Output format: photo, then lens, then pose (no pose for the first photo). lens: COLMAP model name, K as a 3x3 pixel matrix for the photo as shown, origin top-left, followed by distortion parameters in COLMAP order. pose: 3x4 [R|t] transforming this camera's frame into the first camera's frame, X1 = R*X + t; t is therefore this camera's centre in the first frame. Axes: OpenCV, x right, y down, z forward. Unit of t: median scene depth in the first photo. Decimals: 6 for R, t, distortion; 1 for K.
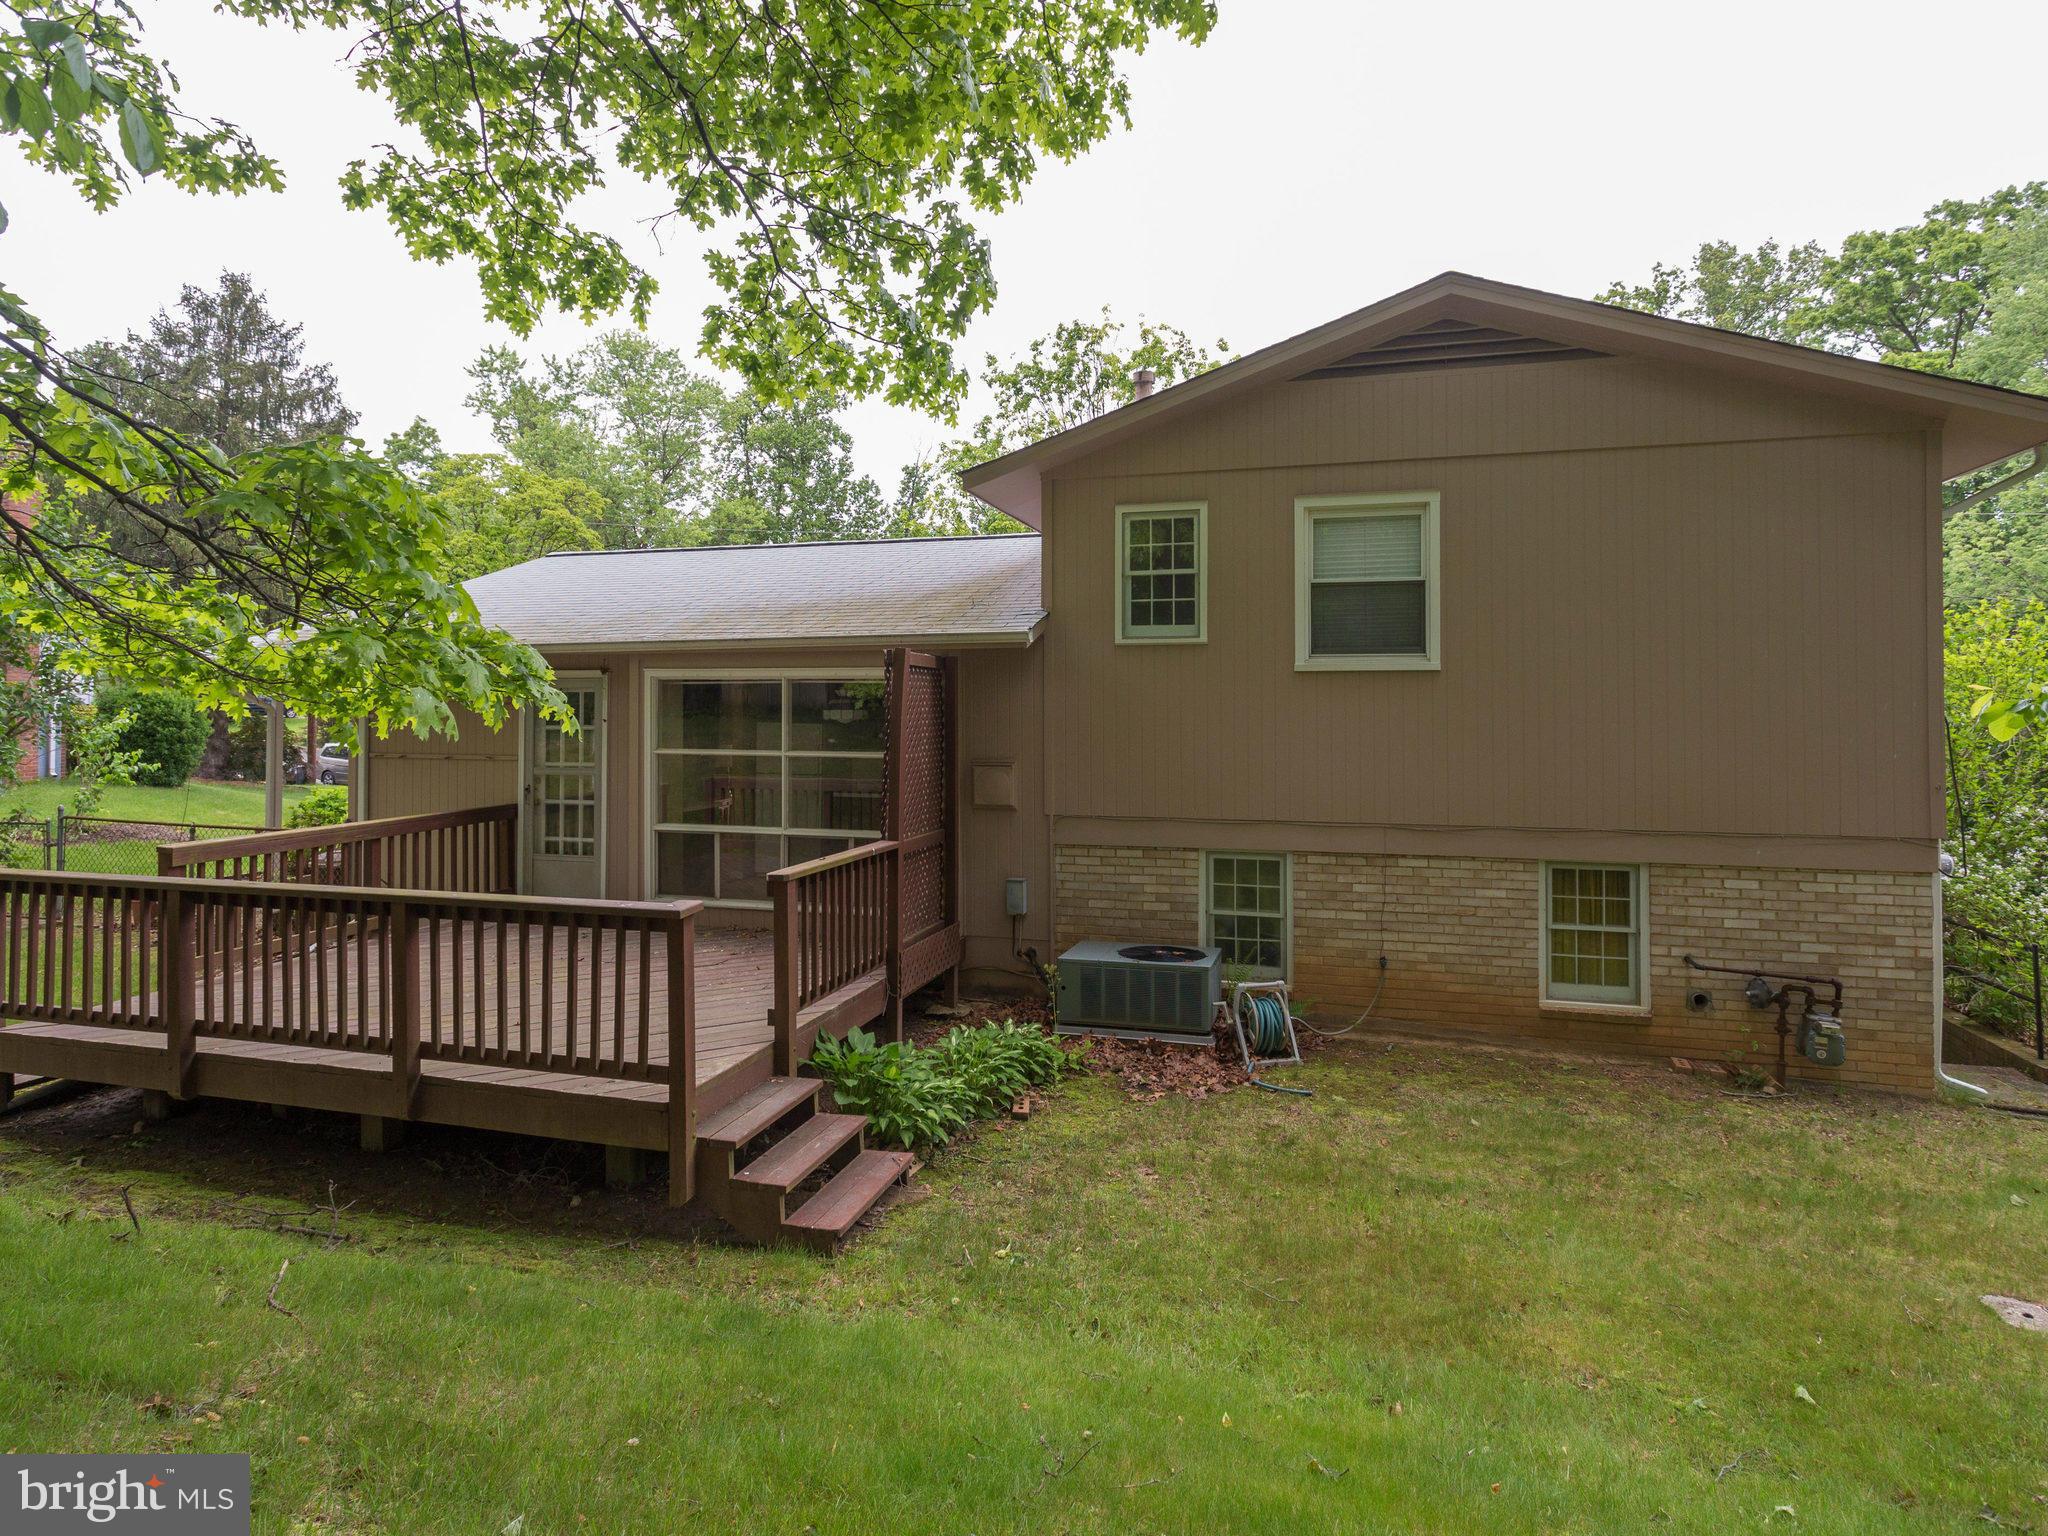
lens RADIAL K [[1109.6, 0, 1012.1], [0, 1109.6, 747.2], [0, 0, 1]] dist [0.002718, 0.000693]
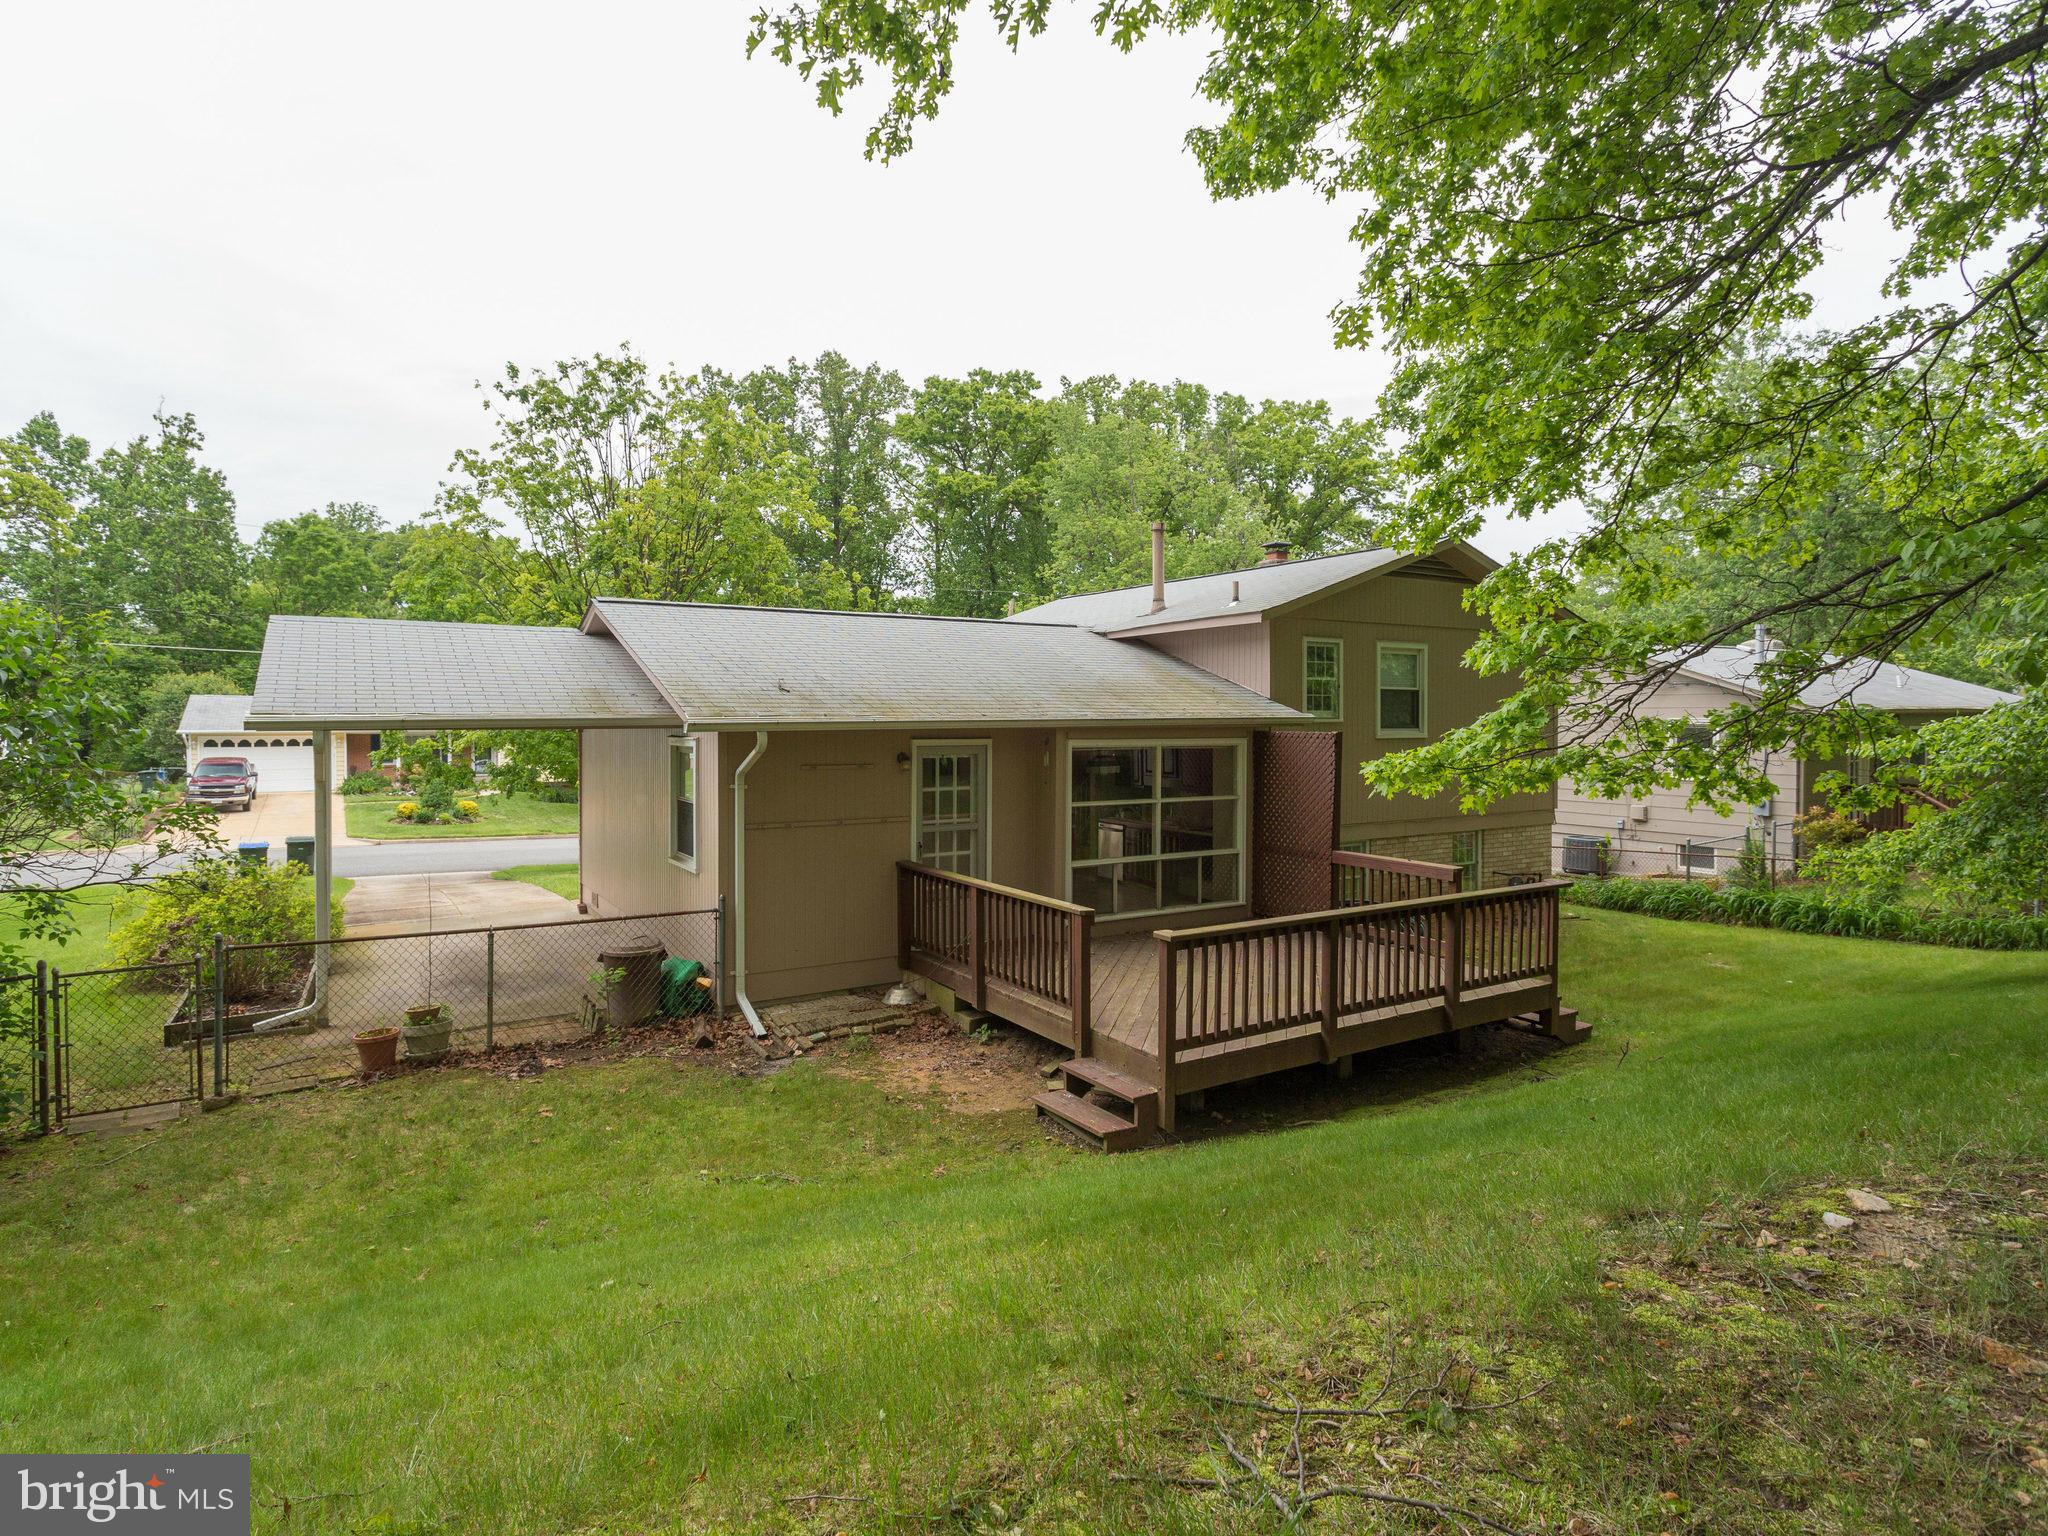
lens RADIAL K [[1109.6, 0, 1012.1], [0, 1109.6, 747.2], [0, 0, 1]] dist [0.002718, 0.000693]
pose [[0.679250, -0.016758, 0.733716, -1.337684], [0.026661, 0.999643, -0.001851, -0.063356], [-0.733423, 0.020819, 0.679454, 0.212141]]
